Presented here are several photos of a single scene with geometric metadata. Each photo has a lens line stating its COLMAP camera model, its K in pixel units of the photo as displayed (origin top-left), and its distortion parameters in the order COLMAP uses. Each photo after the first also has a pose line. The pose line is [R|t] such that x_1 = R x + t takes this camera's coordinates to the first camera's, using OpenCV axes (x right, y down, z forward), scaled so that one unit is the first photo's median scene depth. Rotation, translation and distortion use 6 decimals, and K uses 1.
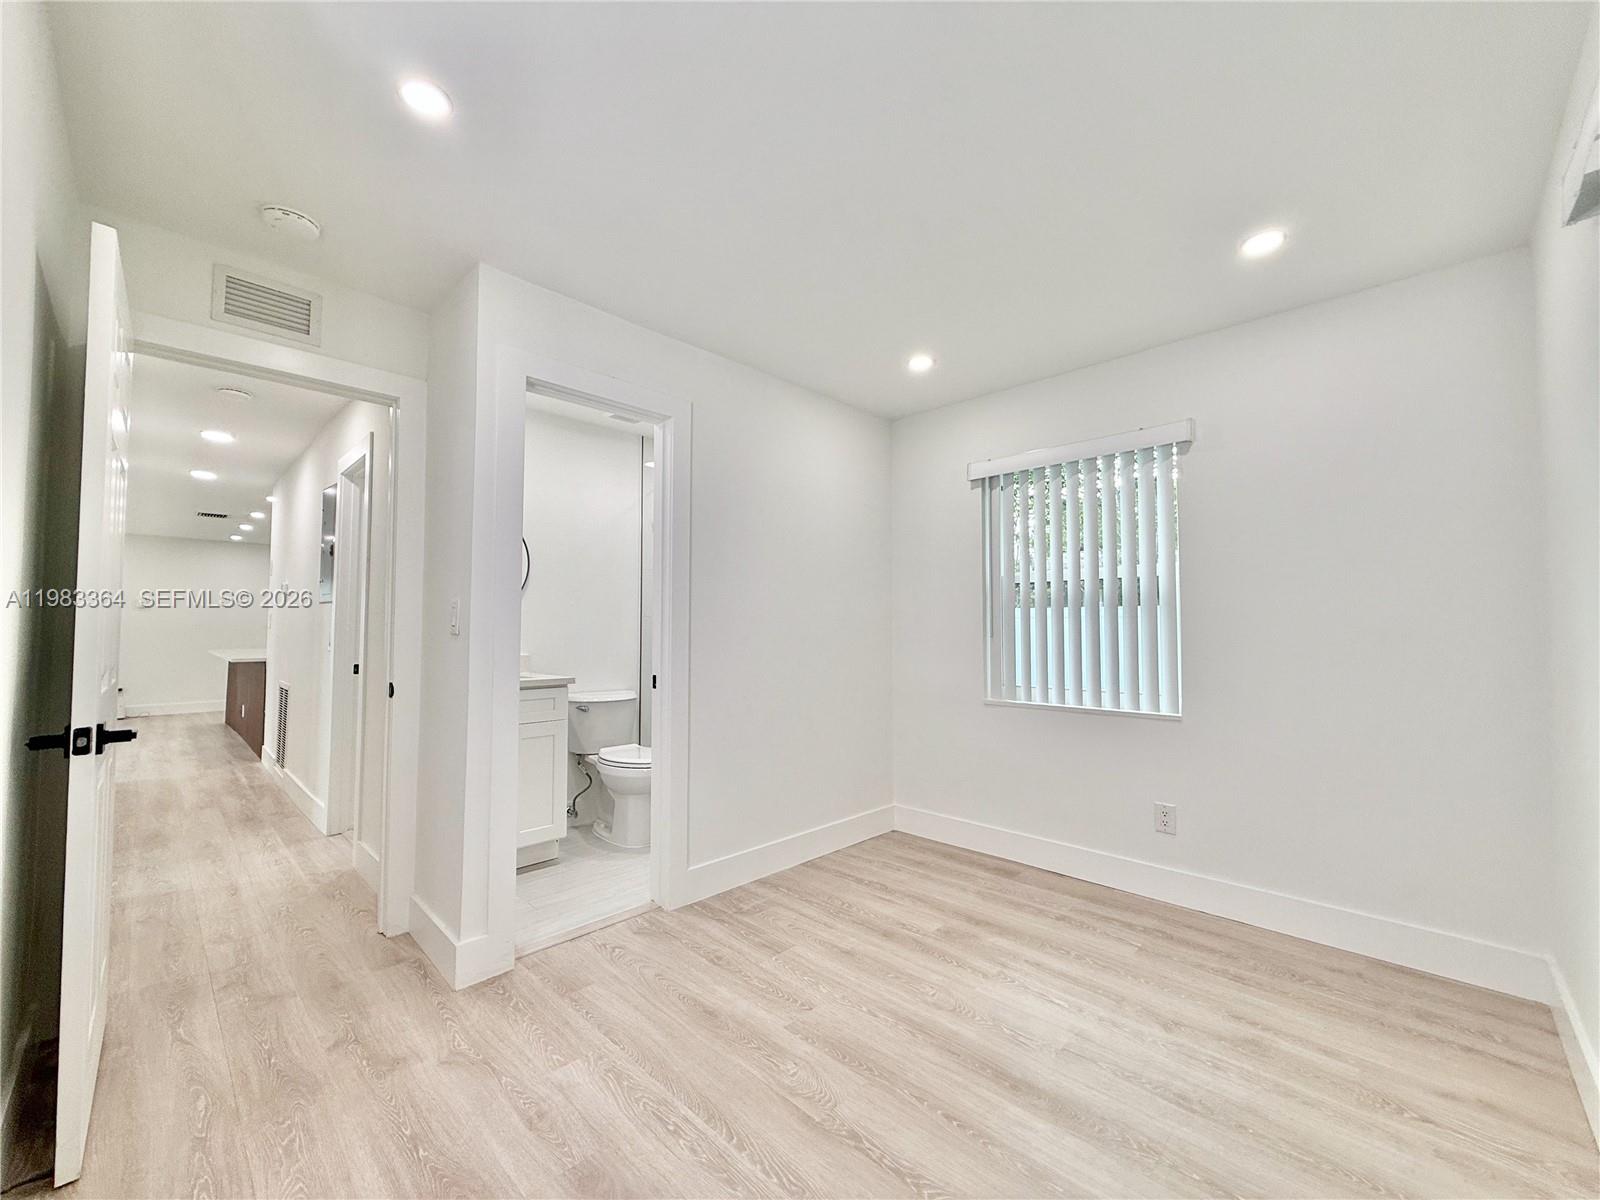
lens RADIAL K [[634.5, 0, 791.7], [0, 634.5, 603.5], [0, 0, 1]] dist [0.001821, -0.000031]
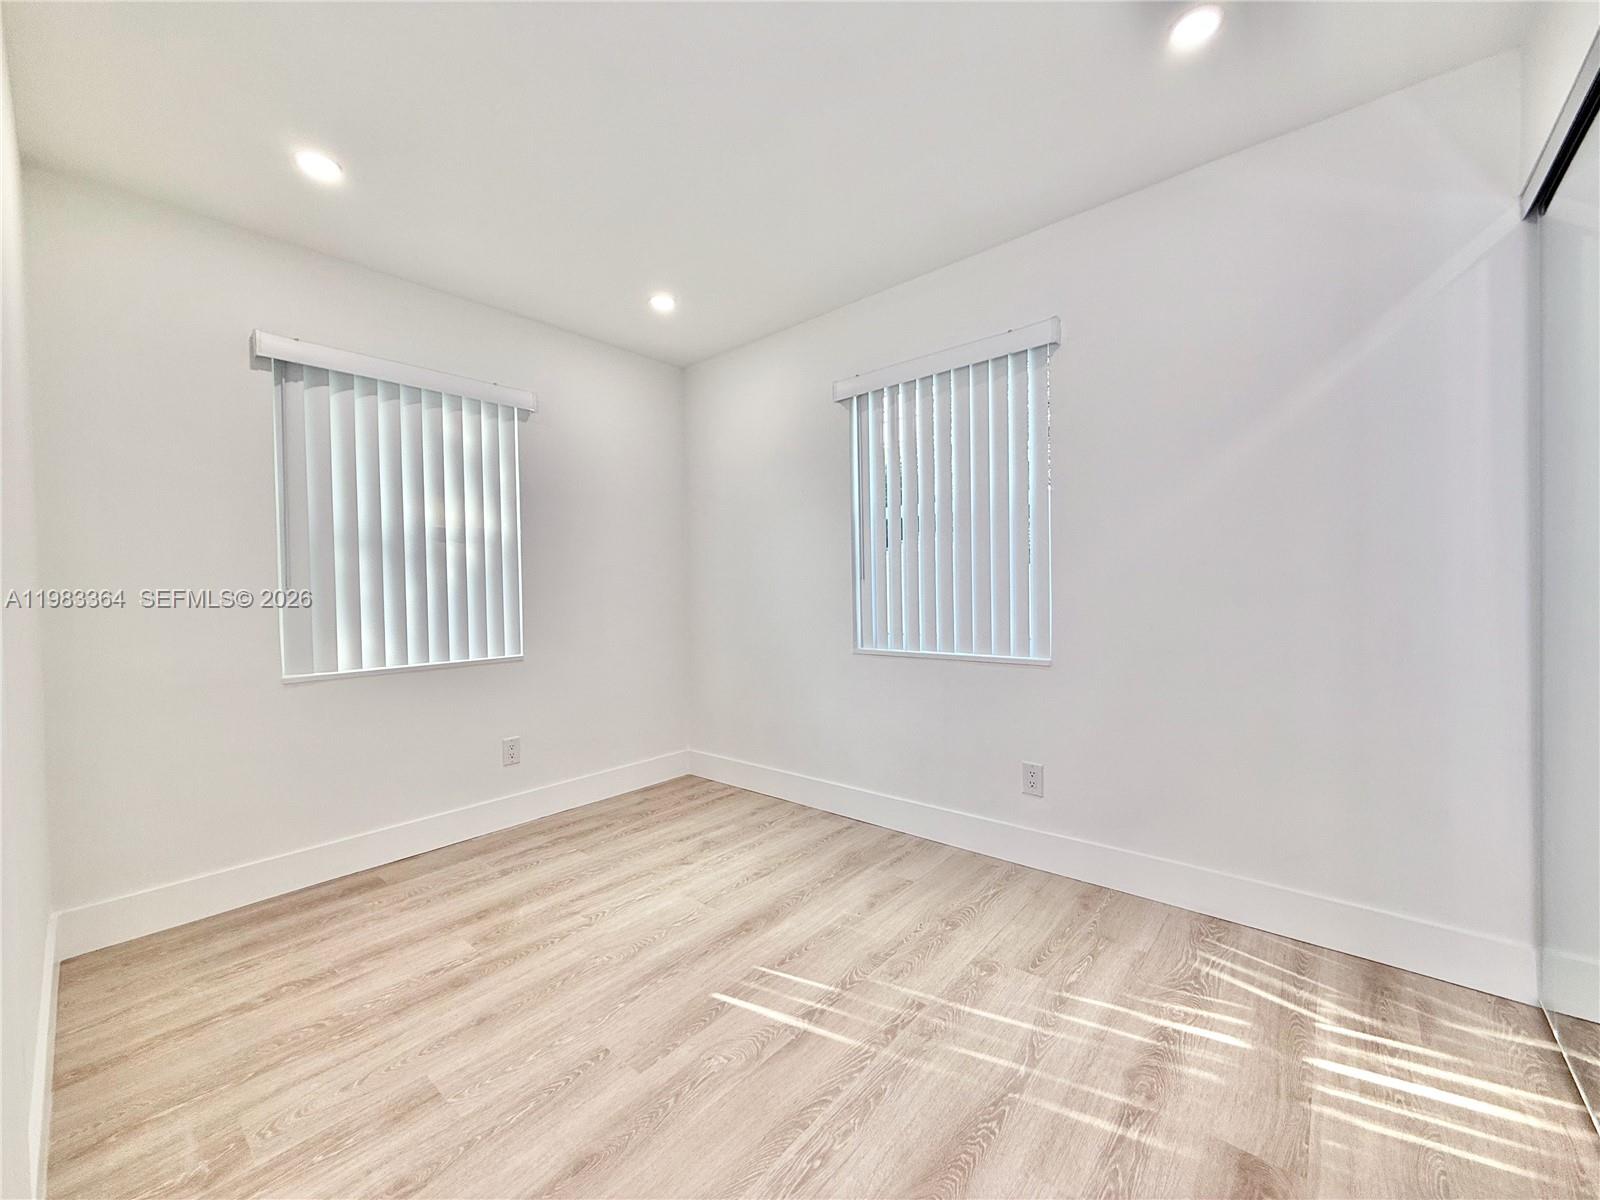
lens RADIAL K [[634.5, 0, 791.7], [0, 634.5, 603.5], [0, 0, 1]] dist [0.001821, -0.000031]
pose [[-0.059640, -0.020455, 0.998010, -0.596426], [-0.022621, 0.999561, 0.019135, 0.058499], [-0.997964, -0.021435, -0.060077, 0.665834]]
